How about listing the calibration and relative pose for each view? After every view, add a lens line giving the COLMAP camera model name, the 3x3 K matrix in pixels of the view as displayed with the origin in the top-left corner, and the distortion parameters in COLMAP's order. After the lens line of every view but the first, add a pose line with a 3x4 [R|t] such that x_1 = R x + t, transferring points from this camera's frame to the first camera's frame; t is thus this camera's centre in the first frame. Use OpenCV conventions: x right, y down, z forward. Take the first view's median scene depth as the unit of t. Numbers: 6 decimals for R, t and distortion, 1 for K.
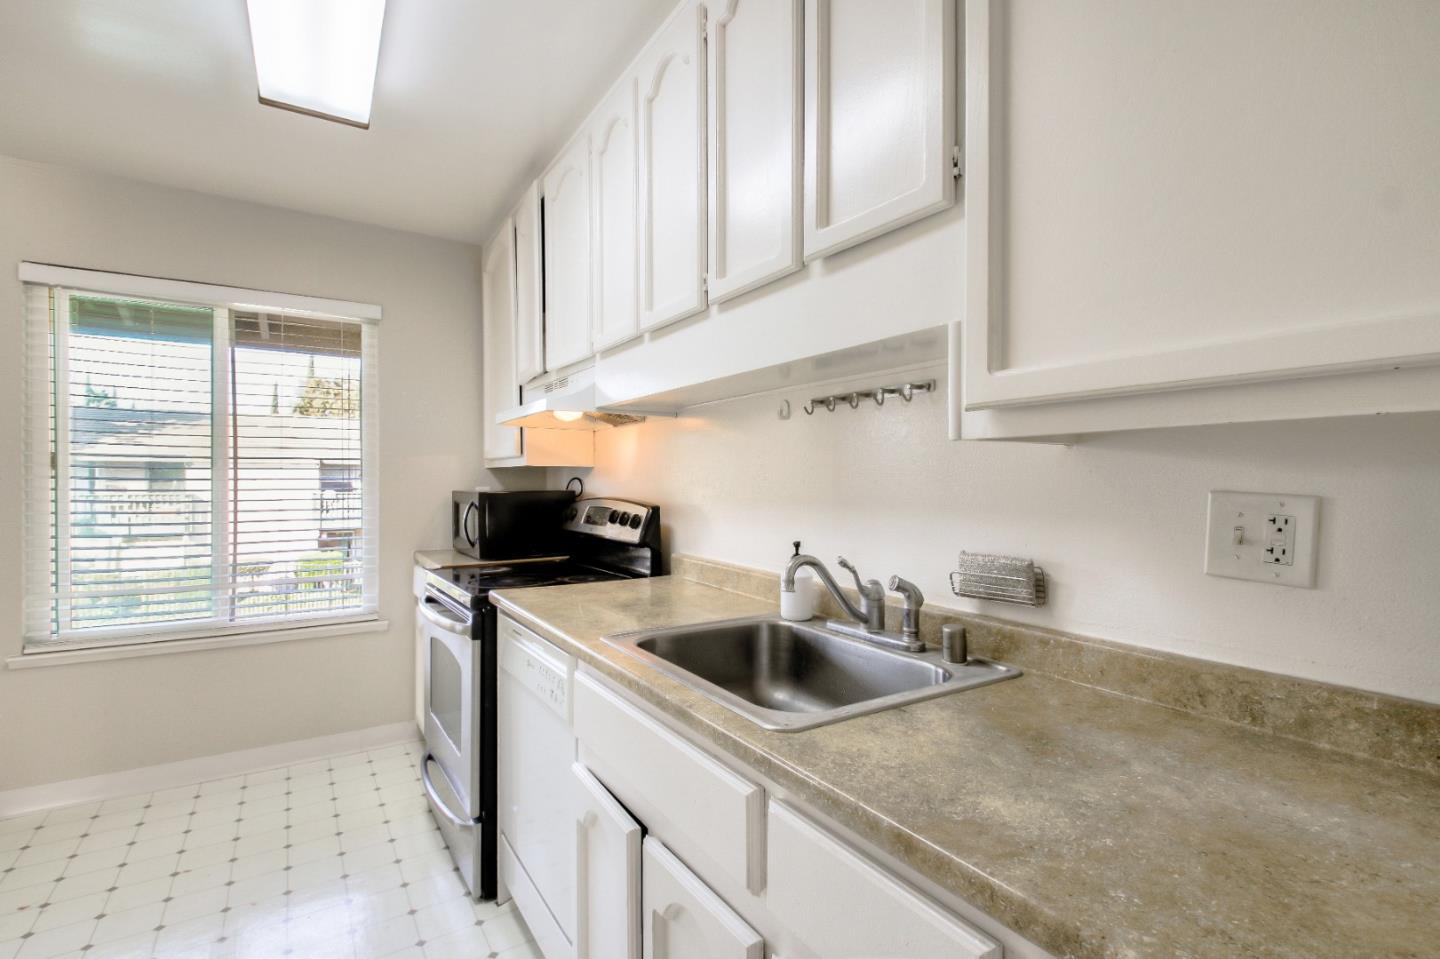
lens RADIAL K [[658.0, 0, 719.5], [0, 658.0, 485.2], [0, 0, 1]] dist [0.002775, -0.019968]
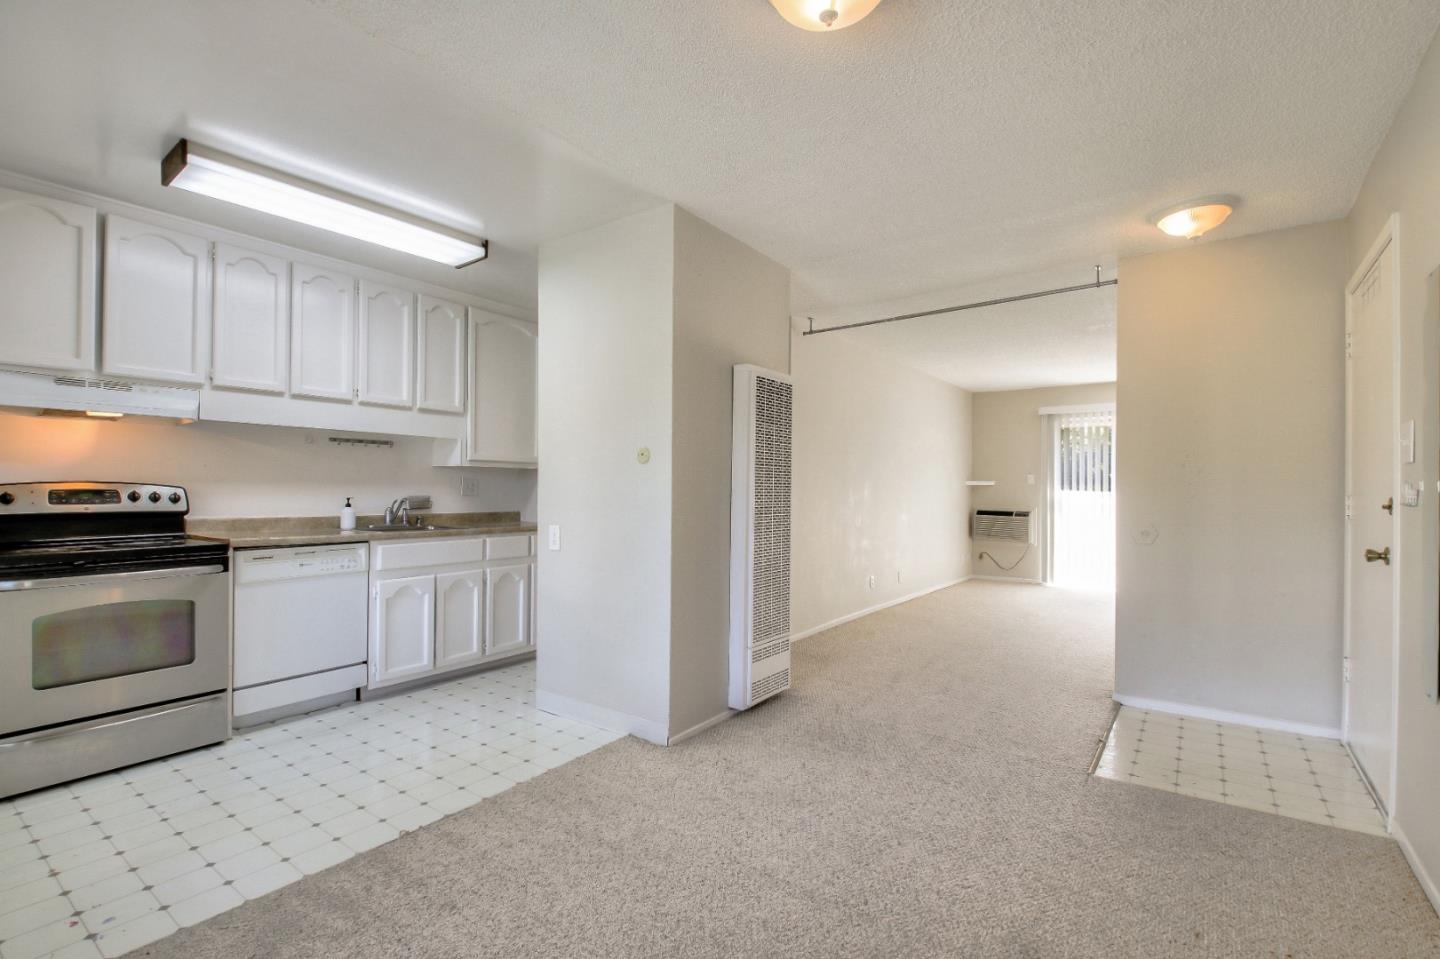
lens RADIAL K [[652.6, 0, 722.4], [0, 652.6, 485.2], [0, 0, 1]] dist [0.017852, -0.018226]
pose [[-0.357017, -0.004174, 0.934088, -3.100733], [-0.007266, 0.999972, 0.001691, 0.029494], [-0.934069, -0.006183, -0.357038, 0.655177]]
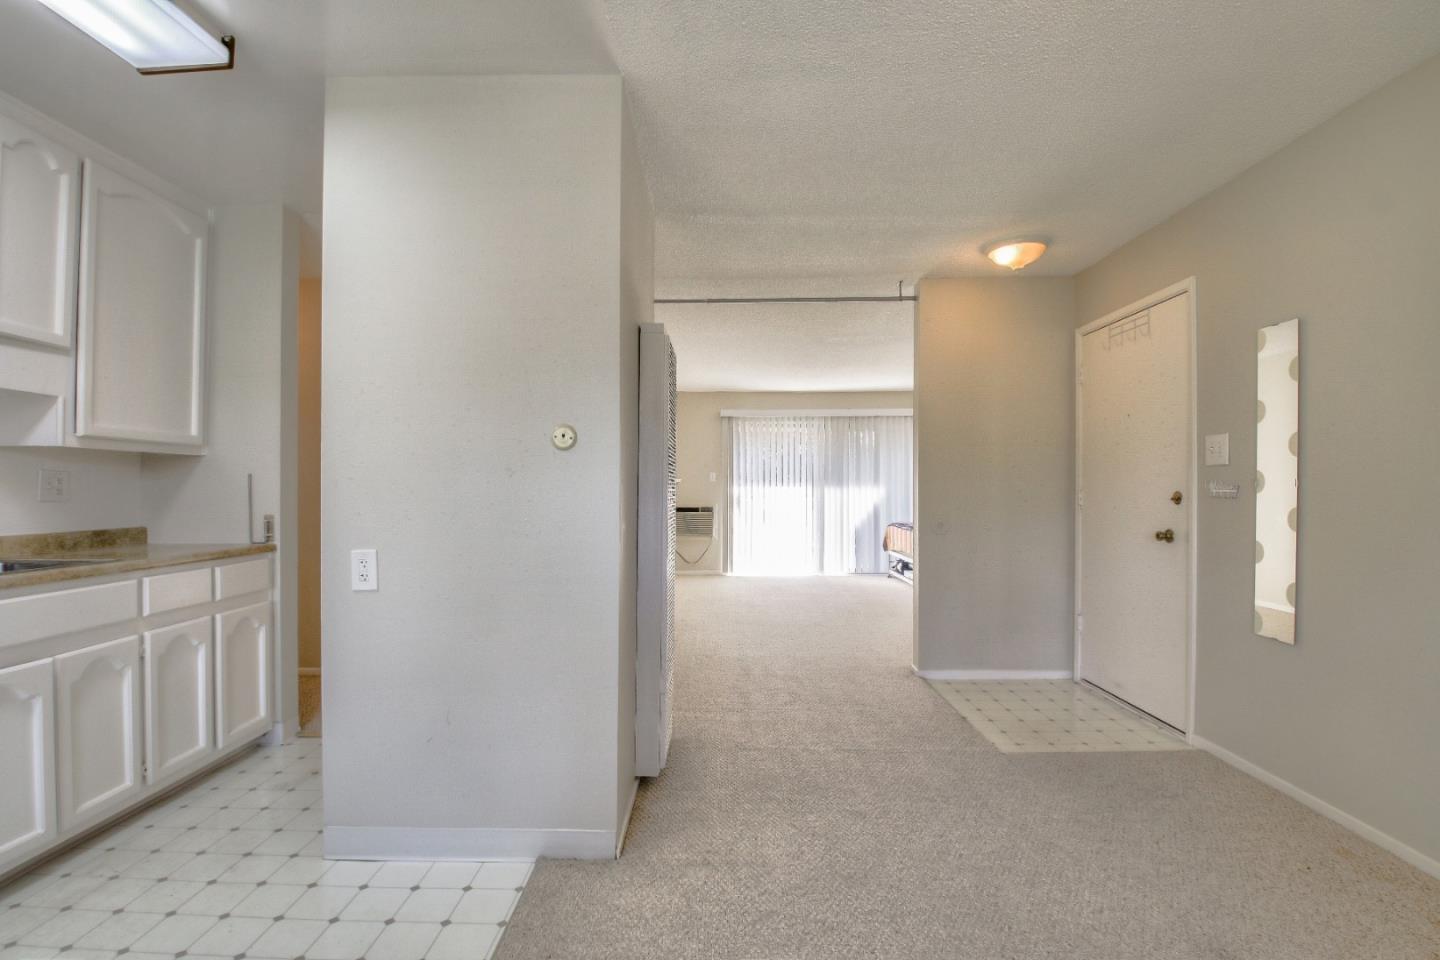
lens RADIAL K [[658.0, 0, 719.5], [0, 658.0, 485.7], [0, 0, 1]] dist [0.002775, -0.019968]
pose [[-0.835442, -0.006530, 0.549541, -2.064986], [-0.006312, 0.999977, 0.002286, 0.037489], [-0.549543, -0.001559, -0.835464, 1.167636]]
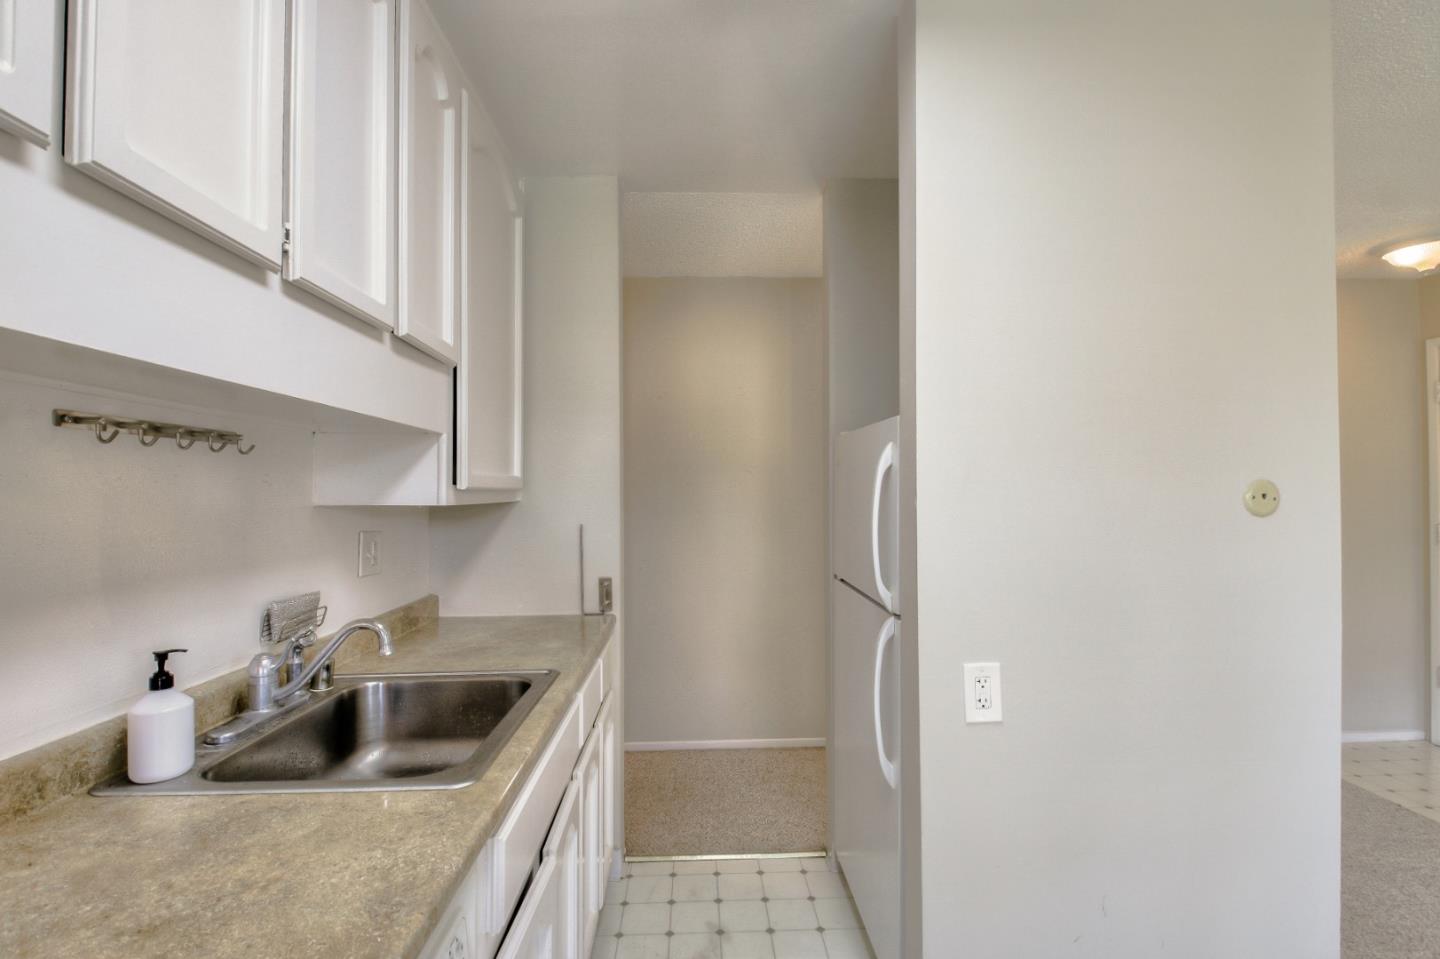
lens RADIAL K [[652.6, 0, 722.4], [0, 652.6, 485.2], [0, 0, 1]] dist [0.017852, -0.018226]
pose [[-0.851151, 0.004088, 0.524905, -0.767927], [0.000086, 0.999971, -0.007650, -0.077138], [-0.524921, -0.006466, -0.851127, 1.446278]]
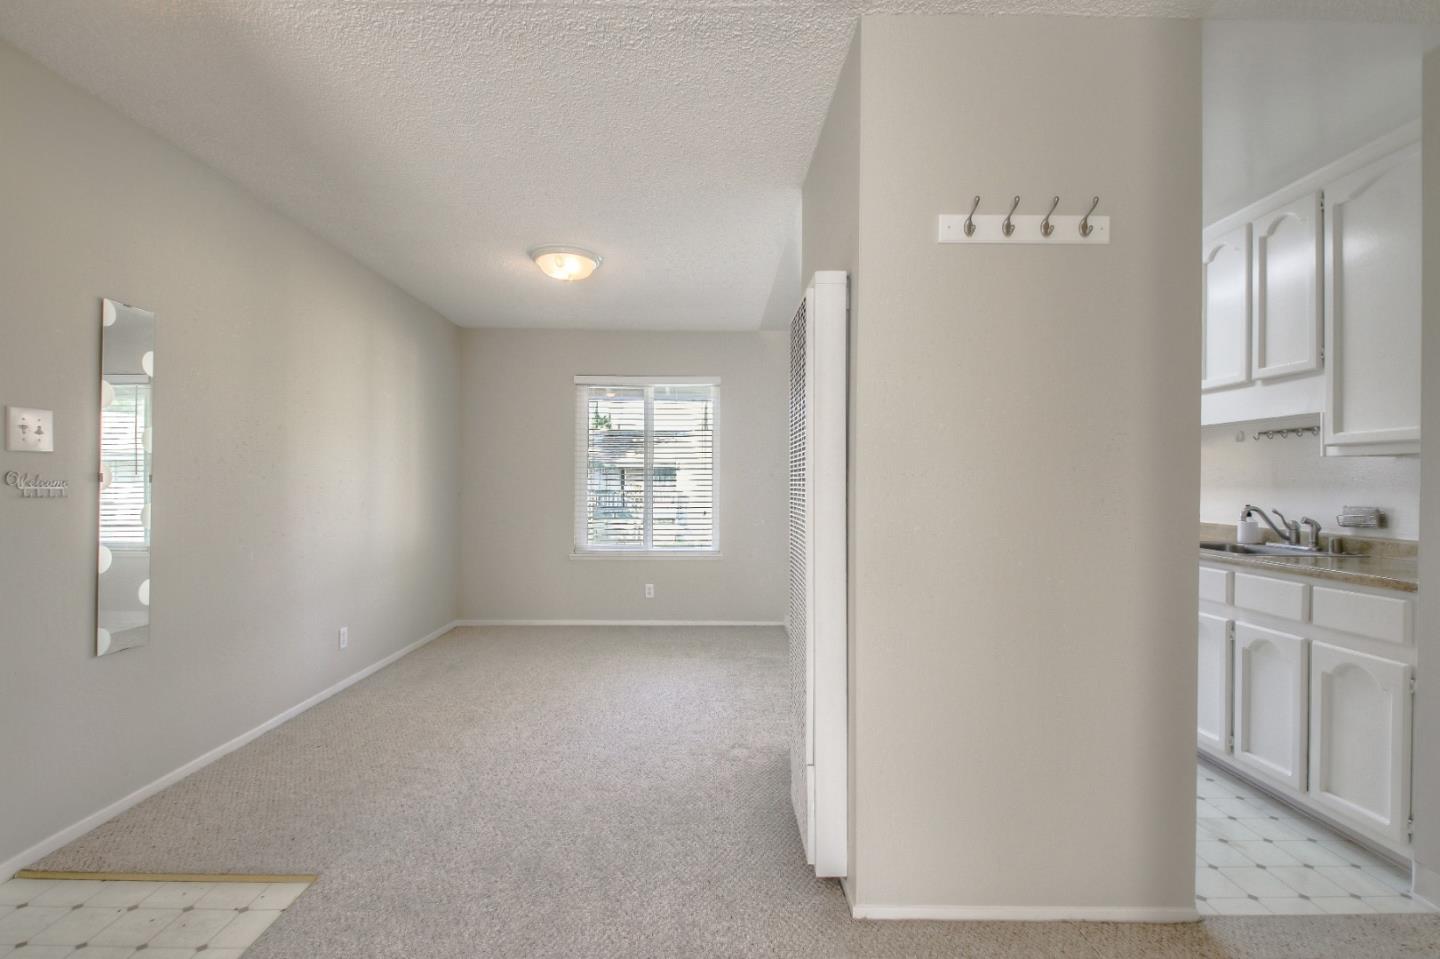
lens RADIAL K [[647.1, 0, 719.7], [0, 647.1, 484.6], [0, 0, 1]] dist [0.001972, -0.011234]
pose [[0.839480, 0.003180, -0.543381, -0.192916], [-0.003741, 0.999993, 0.000073, 0.036280], [0.543377, 0.001972, 0.839486, -1.762056]]
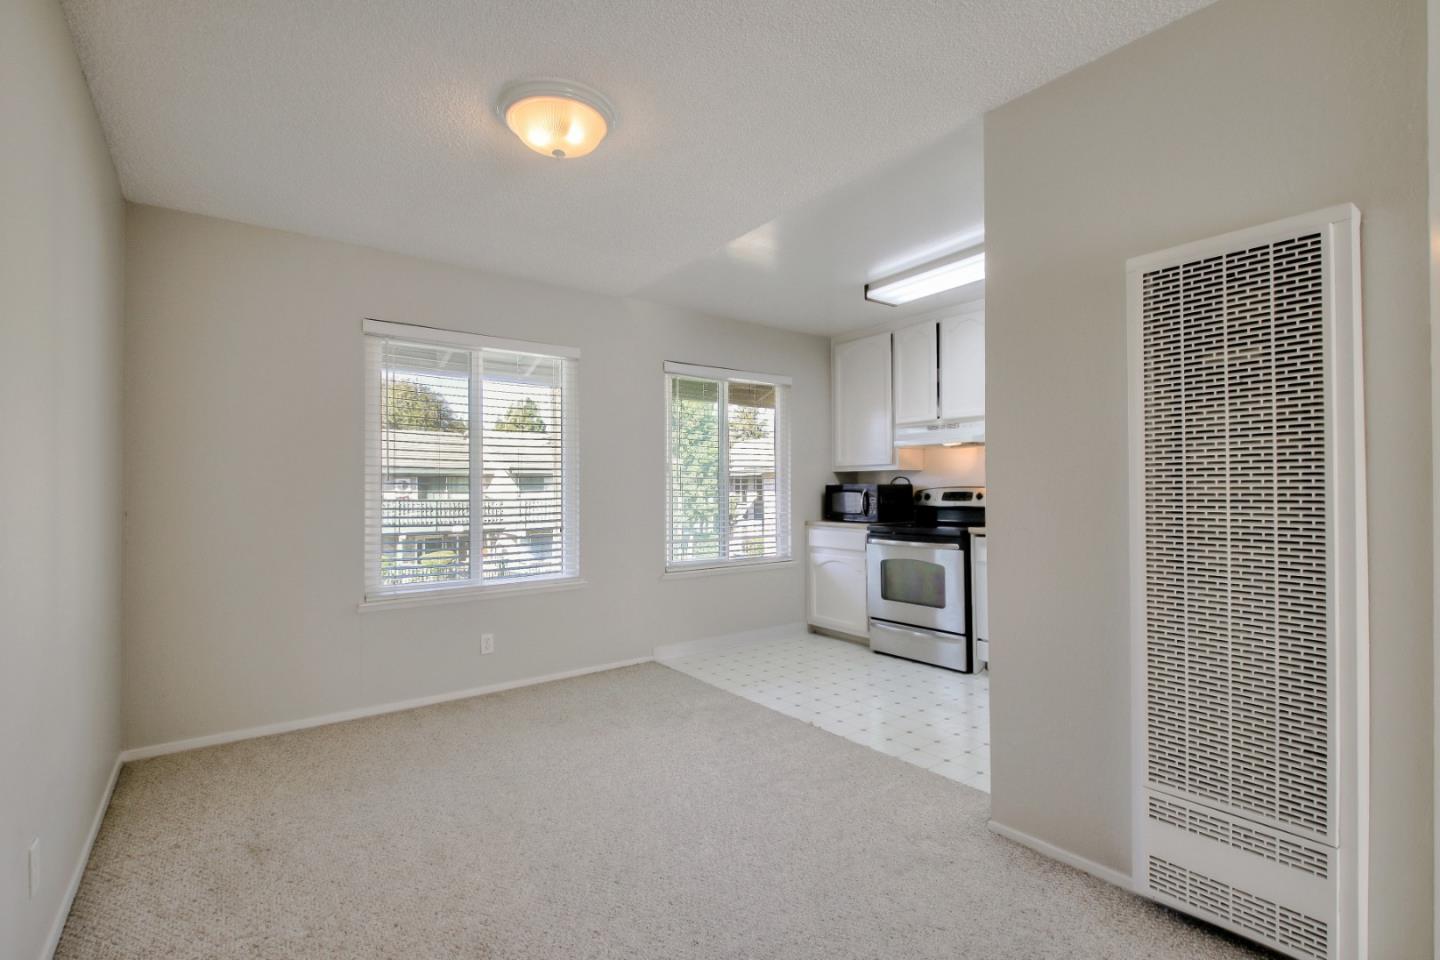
lens RADIAL K [[650.8, 0, 711.0], [0, 650.8, 490.6], [0, 0, 1]] dist [0.001640, -0.019239]
pose [[0.998585, -0.009829, 0.052254, -1.818185], [0.009793, 0.999952, 0.000943, 0.040798], [-0.052261, -0.000430, 0.998633, -1.510337]]
